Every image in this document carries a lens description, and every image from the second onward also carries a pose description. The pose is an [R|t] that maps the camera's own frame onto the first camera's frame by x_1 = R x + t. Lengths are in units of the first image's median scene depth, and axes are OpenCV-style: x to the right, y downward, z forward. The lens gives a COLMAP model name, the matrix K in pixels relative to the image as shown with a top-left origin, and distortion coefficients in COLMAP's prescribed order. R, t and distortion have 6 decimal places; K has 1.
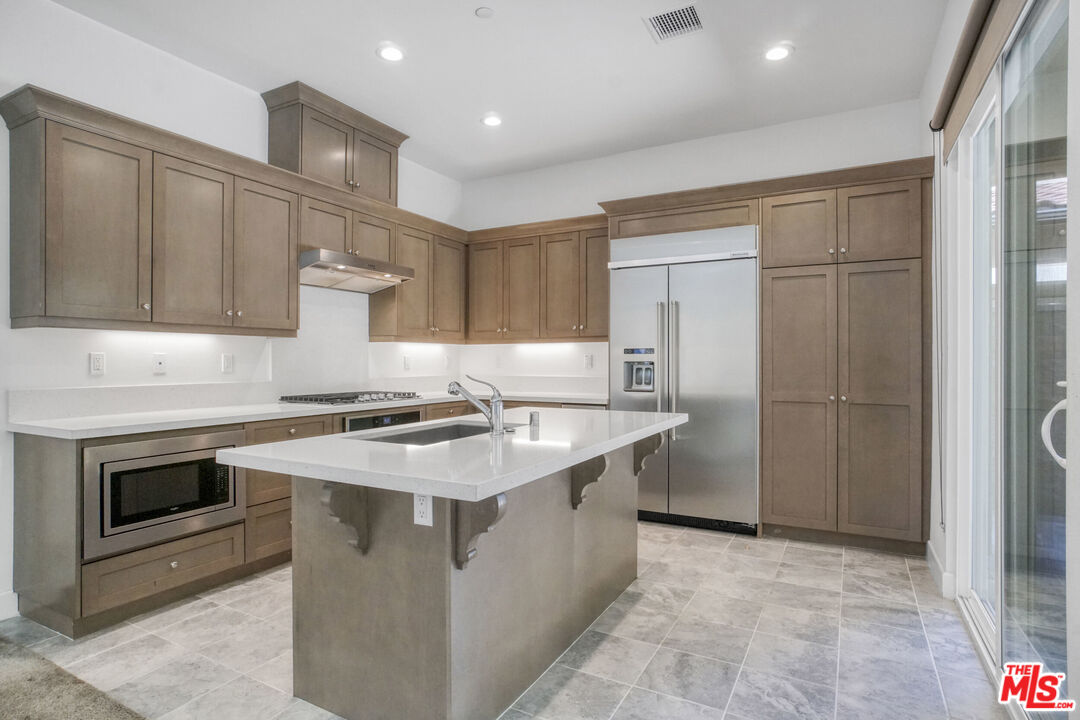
lens RADIAL K [[576.9, 0, 537.4], [0, 576.9, 359.6], [0, 0, 1]] dist [-0.020795, 0.006158]
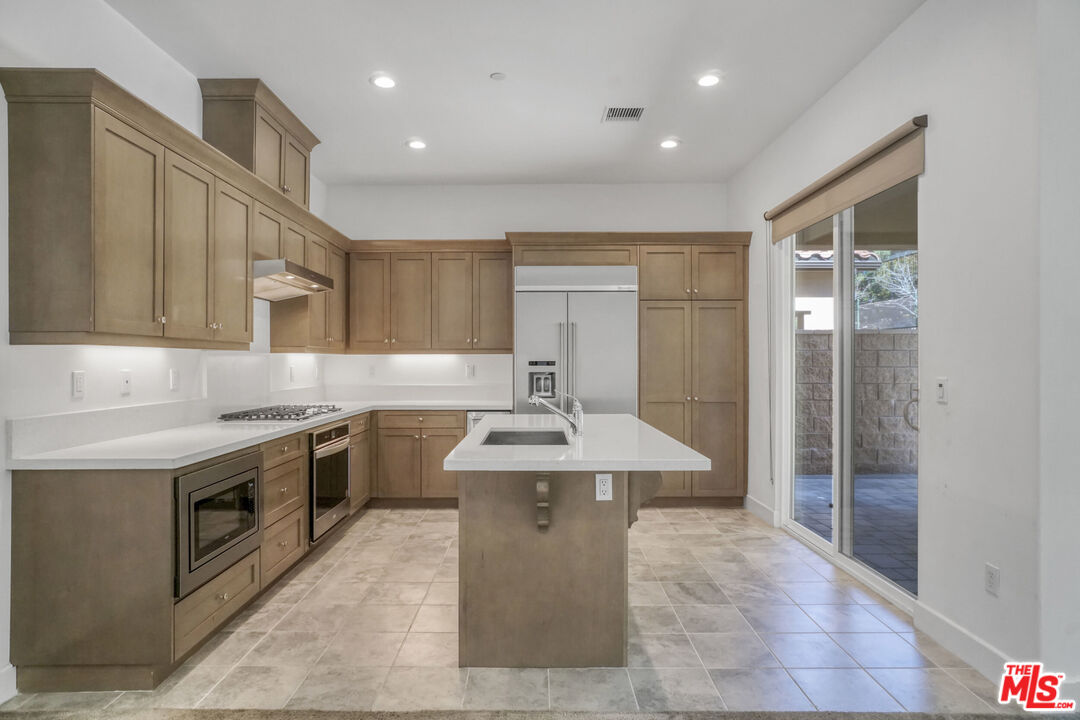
lens RADIAL K [[615.0, 0, 539.3], [0, 615.0, 357.1], [0, 0, 1]] dist [-0.007450, -0.001093]
pose [[0.874014, 0.002821, 0.485893, -0.471952], [0.000218, 0.999981, -0.006198, -0.021215], [-0.485901, 0.005523, 0.873996, -0.097463]]
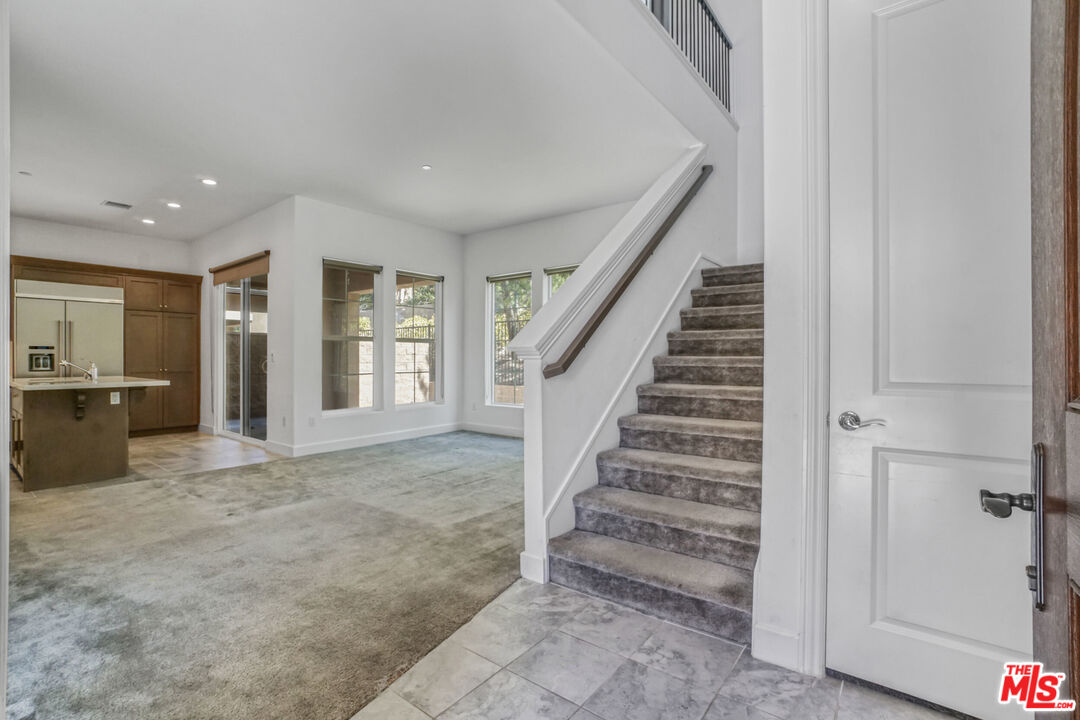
lens RADIAL K [[479.1, 0, 529.1], [0, 479.1, 356.0], [0, 0, 1]] dist [-0.033804, 0.005278]
pose [[0.163196, 0.001000, 0.986593, -1.032887], [-0.000651, 0.999999, -0.000906, 0.011178], [-0.986593, -0.000495, 0.163197, -0.717081]]
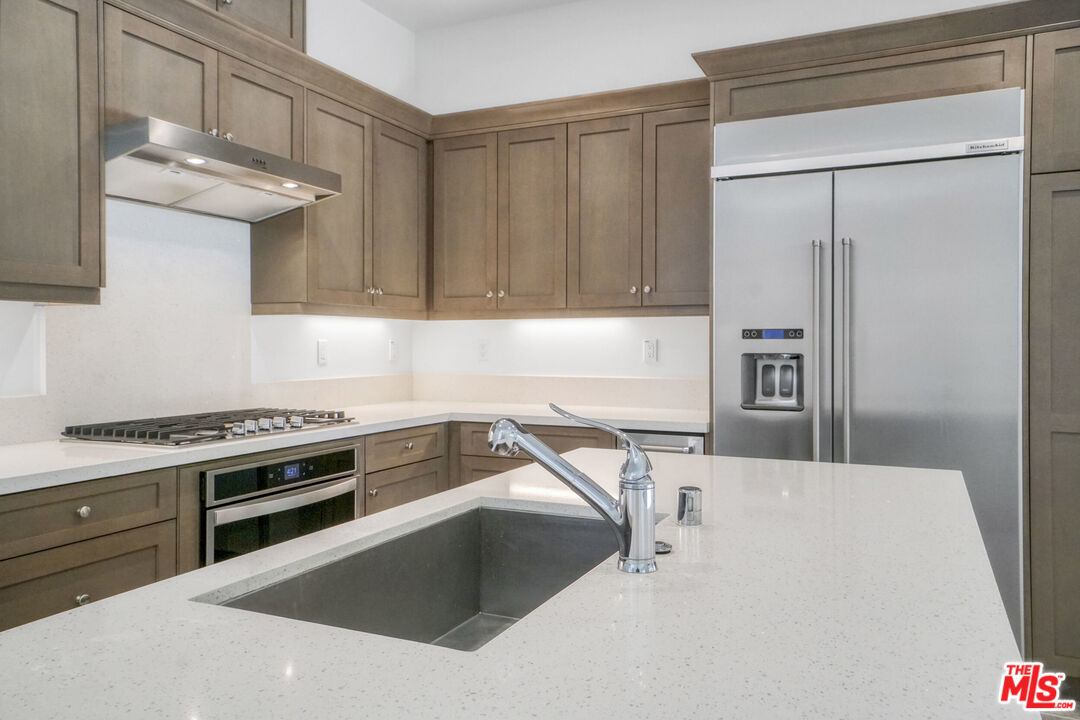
lens RADIAL K [[810.3, 0, 533.4], [0, 810.3, 350.6], [0, 0, 1]] dist [0.032764, -0.000846]
pose [[0.997974, 0.000895, 0.063620, -0.098717], [-0.001534, 0.999949, 0.010004, -0.006892], [-0.063607, -0.010082, 0.997924, 0.288903]]
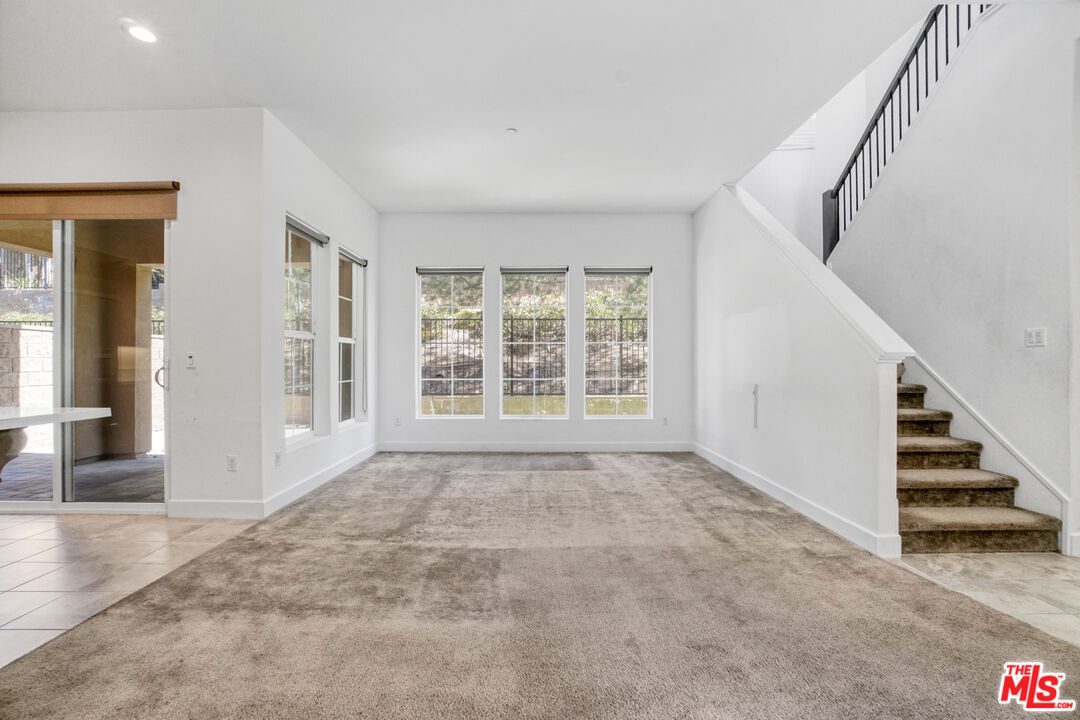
lens RADIAL K [[479.1, 0, 511.8], [0, 479.1, 371.0], [0, 0, 1]] dist [-0.033804, 0.005278]
pose [[-0.457870, -0.010105, 0.888962, -0.767484], [0.003500, 0.999907, 0.013169, 0.023513], [-0.889012, 0.009142, -0.457792, 0.167326]]
